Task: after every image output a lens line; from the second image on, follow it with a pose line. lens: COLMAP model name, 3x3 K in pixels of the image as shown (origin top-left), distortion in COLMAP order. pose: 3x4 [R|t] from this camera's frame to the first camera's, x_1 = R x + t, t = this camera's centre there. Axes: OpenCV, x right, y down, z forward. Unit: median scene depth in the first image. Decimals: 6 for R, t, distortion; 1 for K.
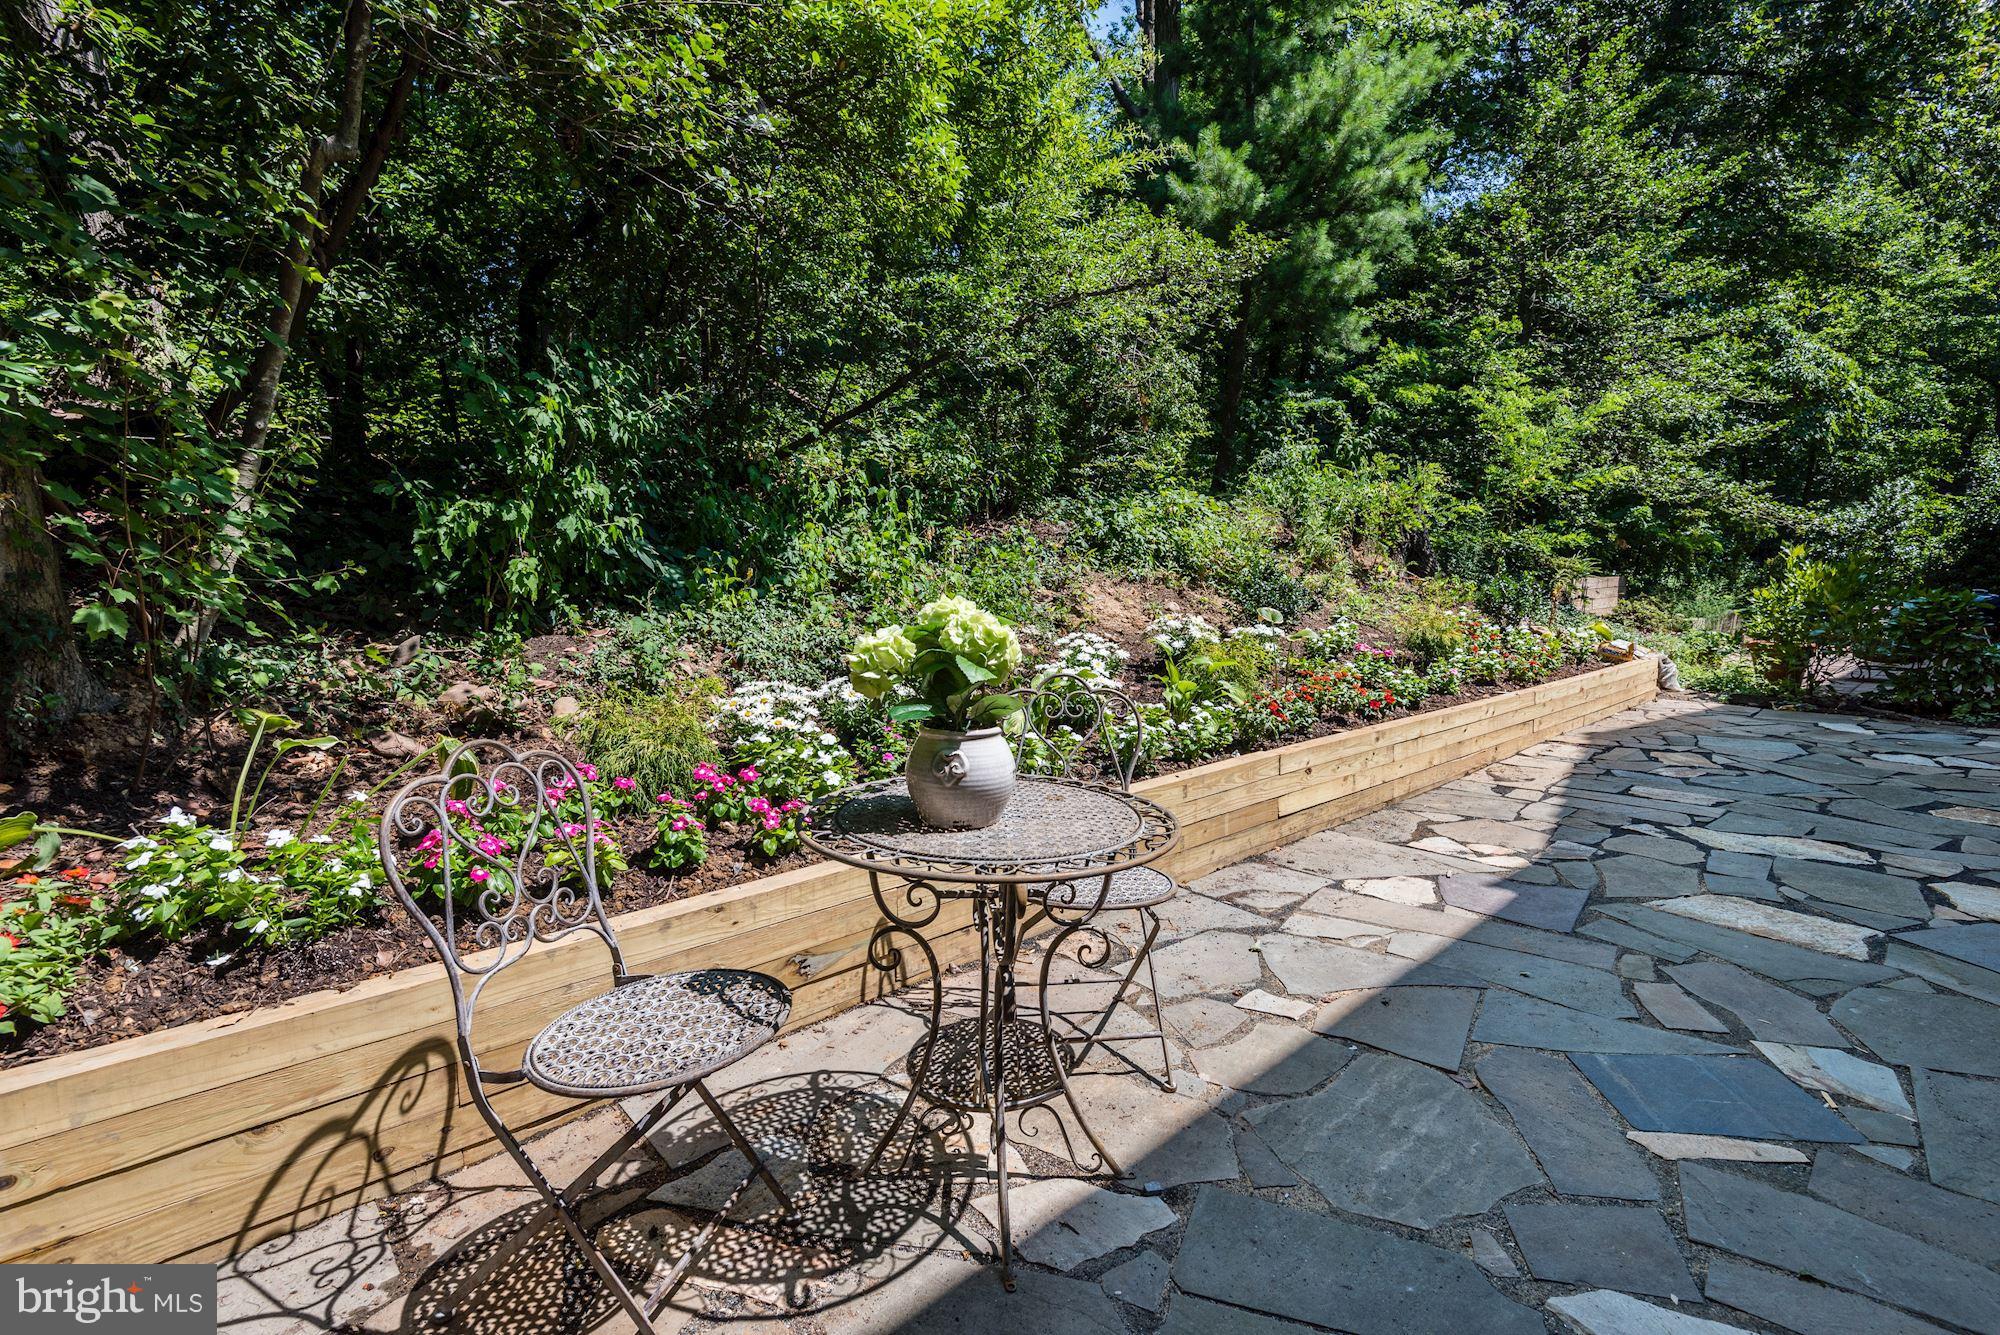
lens RADIAL K [[905.4, 0, 1013.0], [0, 905.4, 671.4], [0, 0, 1]] dist [0.001653, -0.017616]
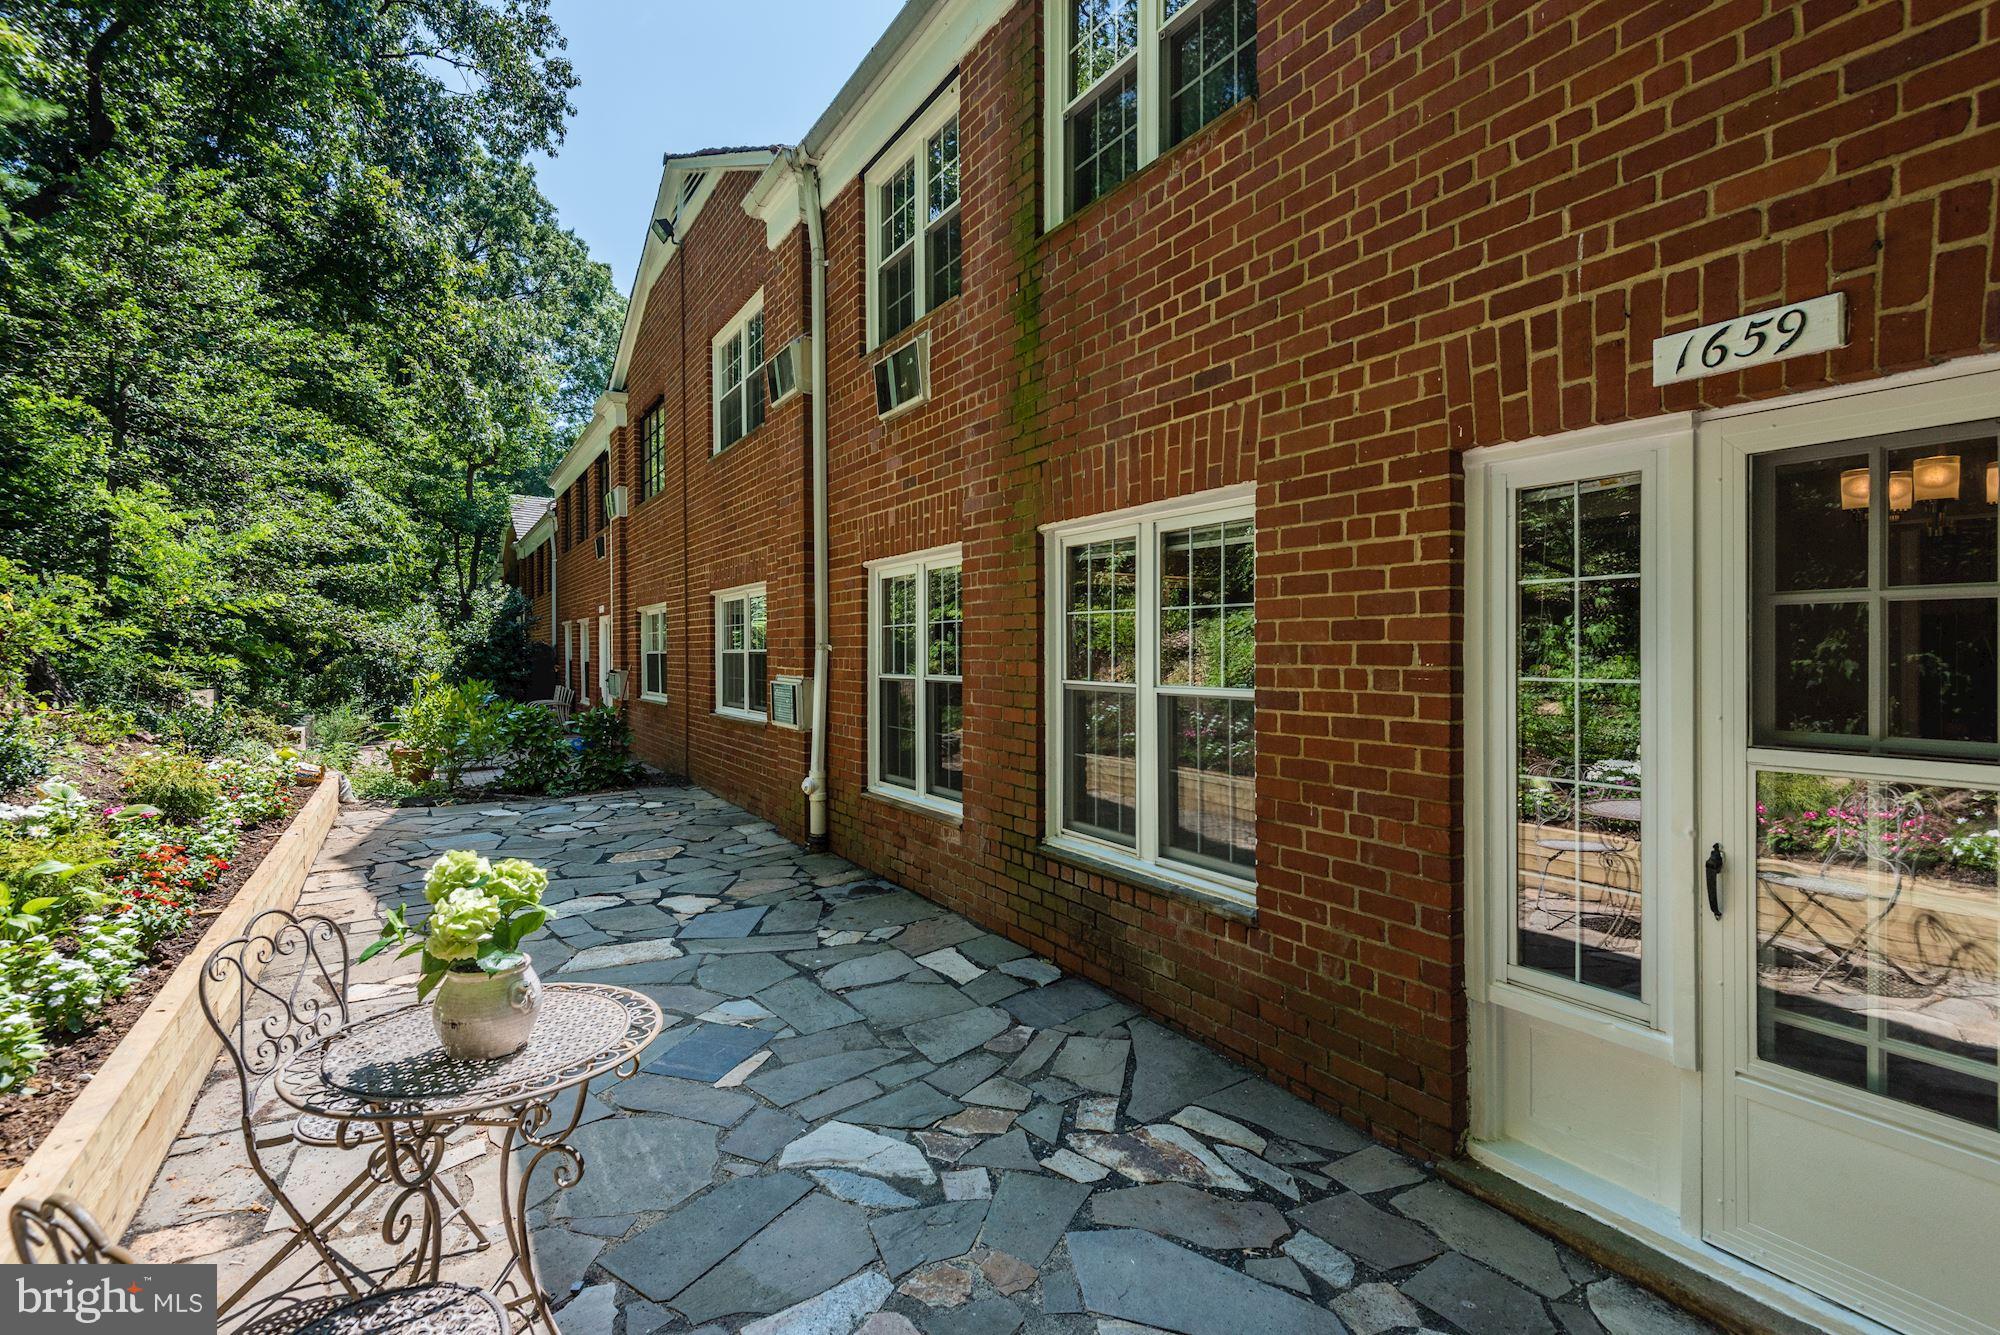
lens RADIAL K [[905.4, 0, 1013.0], [0, 905.4, 671.4], [0, 0, 1]] dist [0.001653, -0.017616]
pose [[0.131826, -0.008975, 0.991232, -0.851074], [0.097504, 0.995227, -0.003956, -0.186875], [-0.986466, 0.097171, 0.132072, 0.126919]]
